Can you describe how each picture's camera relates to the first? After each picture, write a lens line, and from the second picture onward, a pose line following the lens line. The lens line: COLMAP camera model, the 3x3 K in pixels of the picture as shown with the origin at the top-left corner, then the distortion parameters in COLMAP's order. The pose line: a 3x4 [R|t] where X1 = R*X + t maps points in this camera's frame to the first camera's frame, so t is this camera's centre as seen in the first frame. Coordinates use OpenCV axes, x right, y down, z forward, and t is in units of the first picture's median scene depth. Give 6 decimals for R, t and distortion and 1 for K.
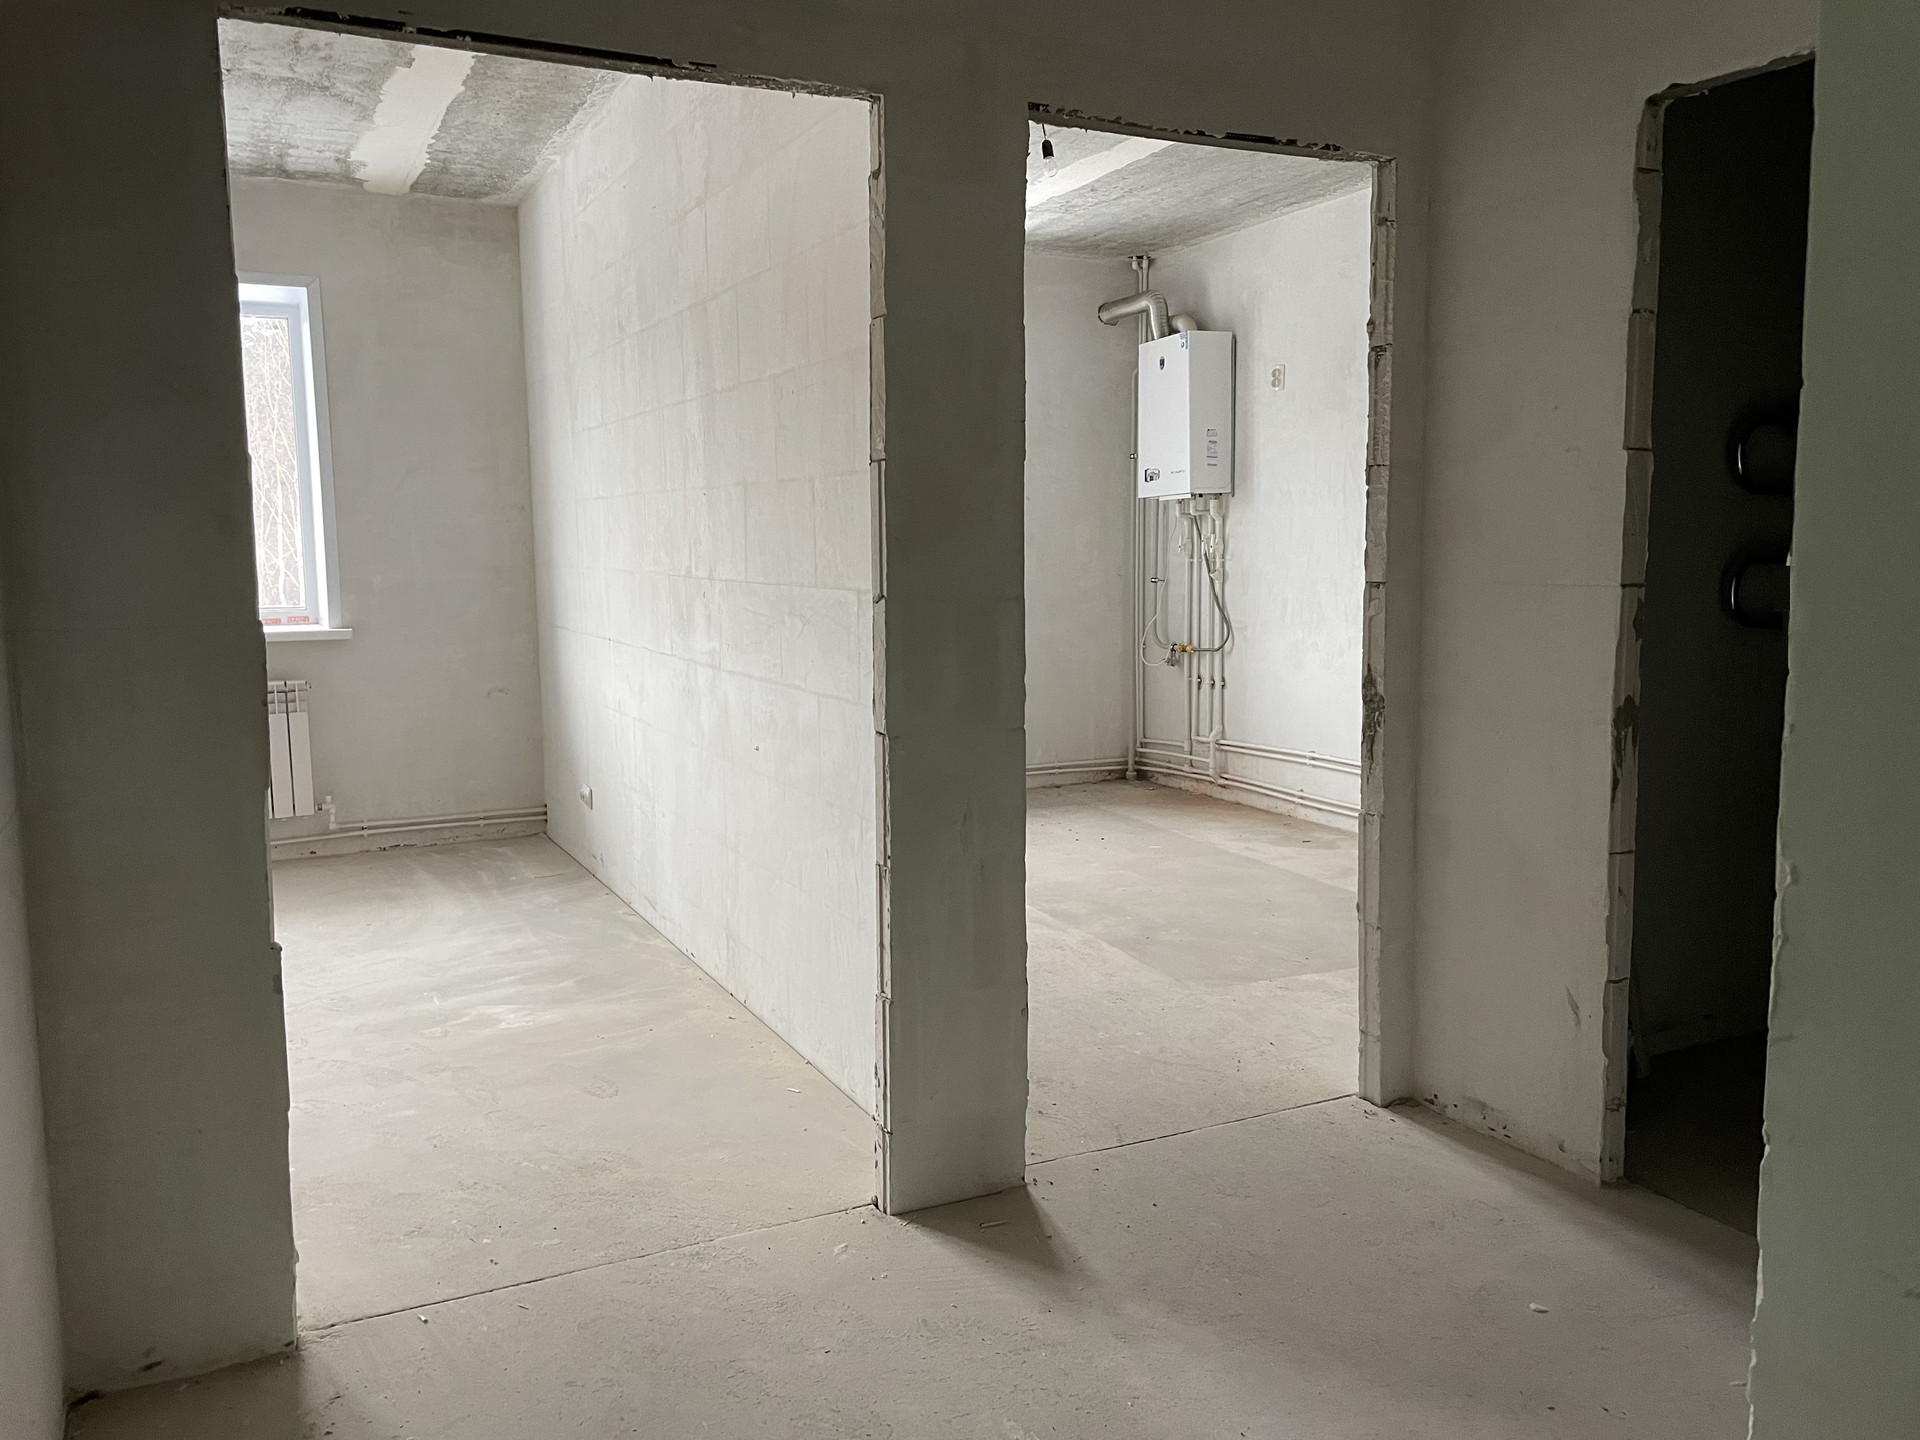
lens RADIAL K [[1496.1, 0, 967.0], [0, 1496.1, 712.4], [0, 0, 1]] dist [0.073710, -0.086201]
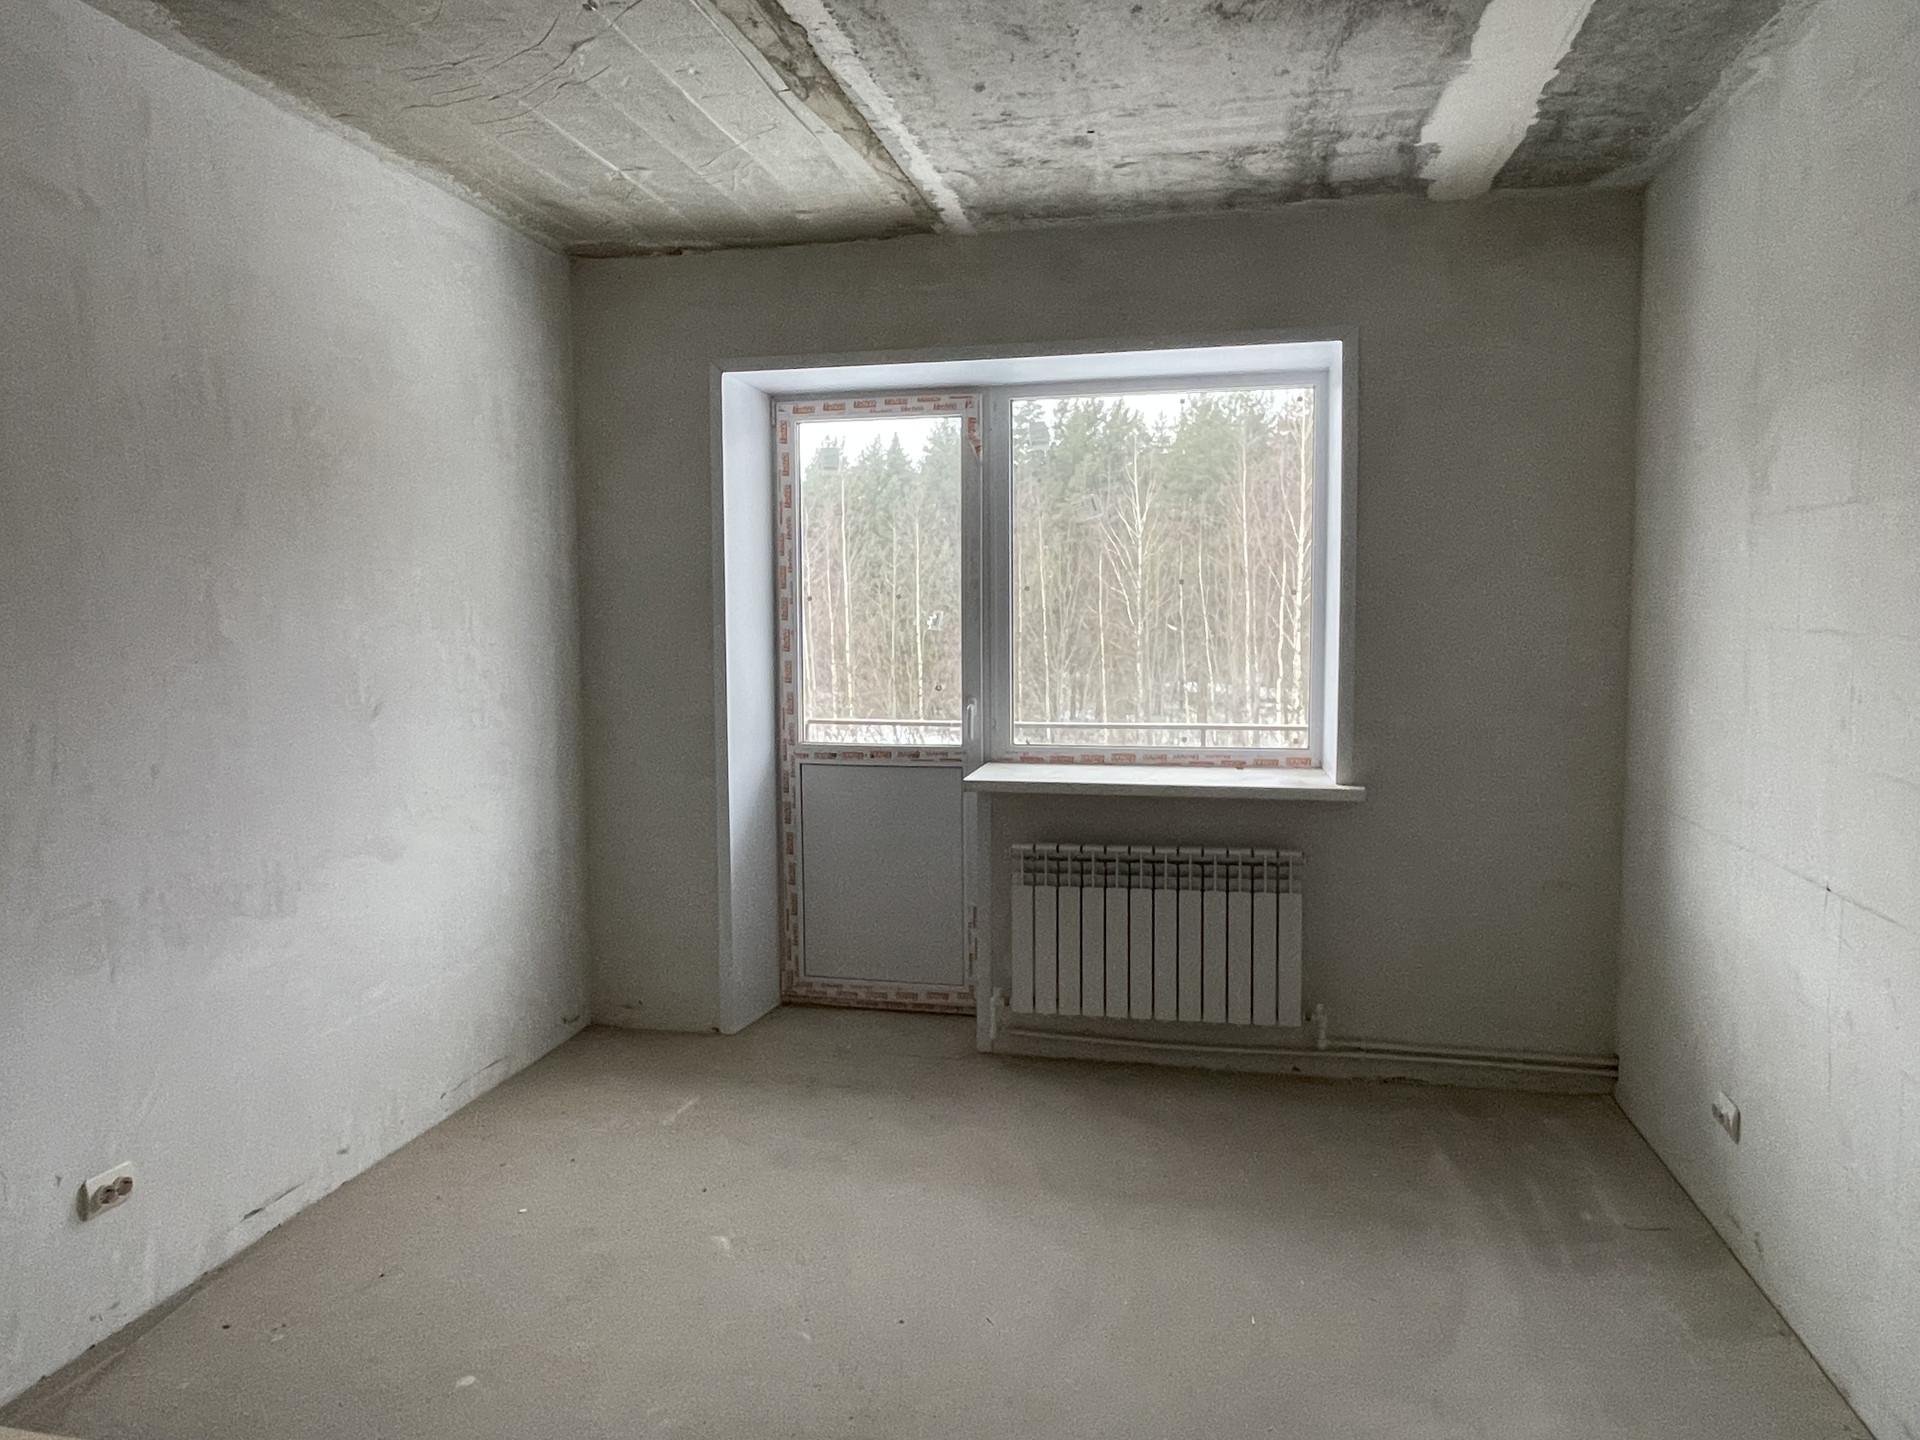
lens RADIAL K [[1237.4, 0, 965.5], [0, 1237.4, 701.5], [0, 0, 1]] dist [-0.005448, -0.003924]
pose [[0.781971, 0.053310, -0.621031, -0.178613], [-0.071467, 0.997433, -0.004367, -0.078778], [0.619204, 0.047798, 0.783774, 0.384202]]
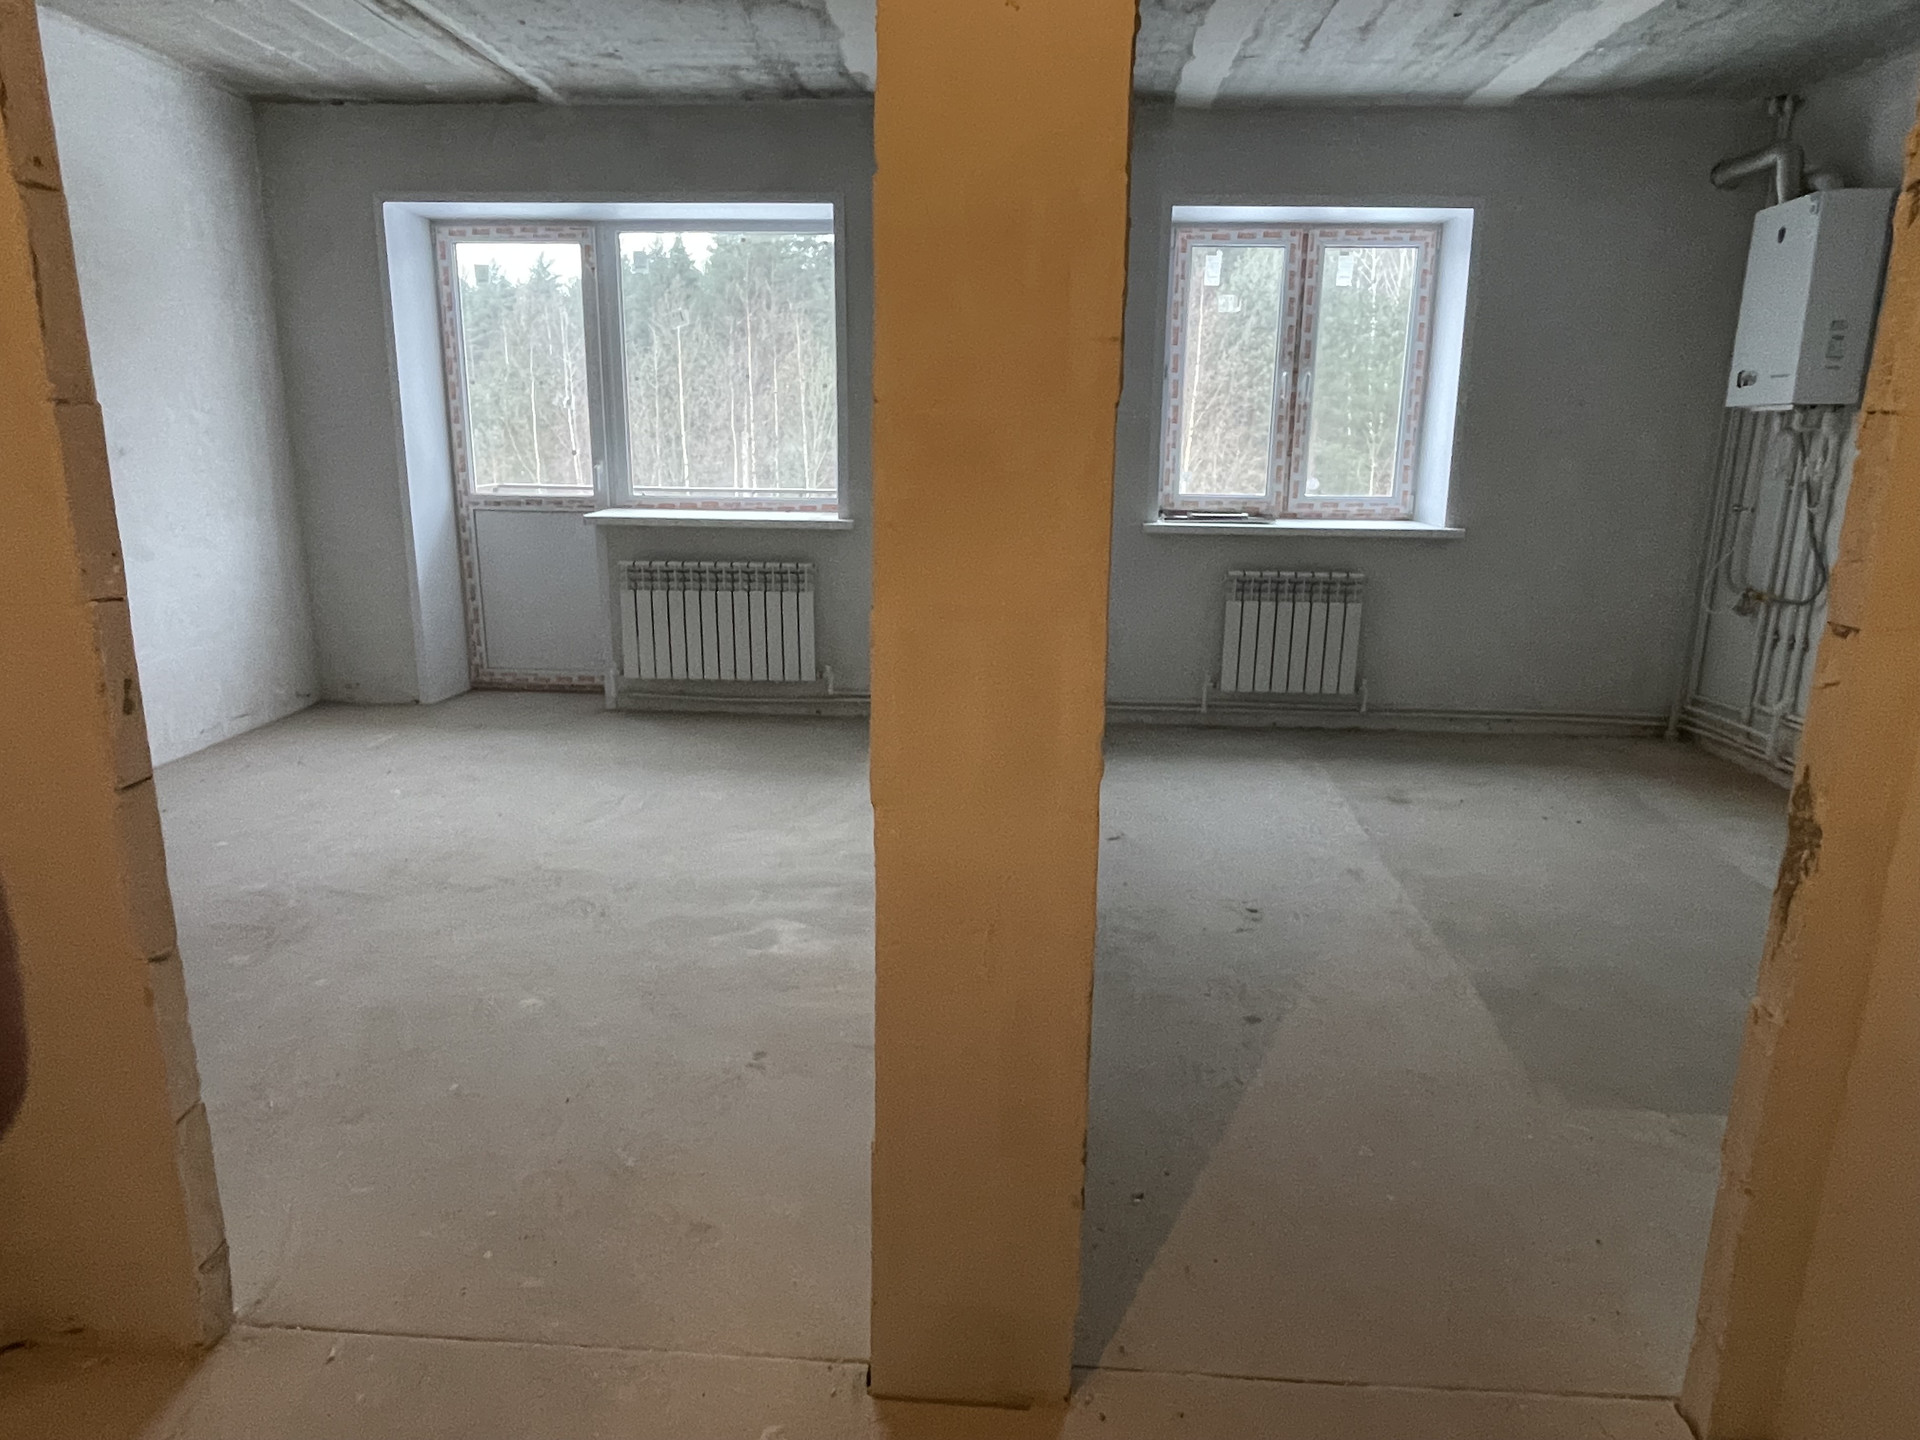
lens RADIAL K [[1215.6, 0, 968.9], [0, 1215.6, 720.5], [0, 0, 1]] dist [0.007577, -0.009130]
pose [[0.866793, 0.142213, -0.477960, 0.115184], [-0.077526, 0.985249, 0.152557, -0.051692], [0.492605, -0.095181, 0.865032, 0.242081]]
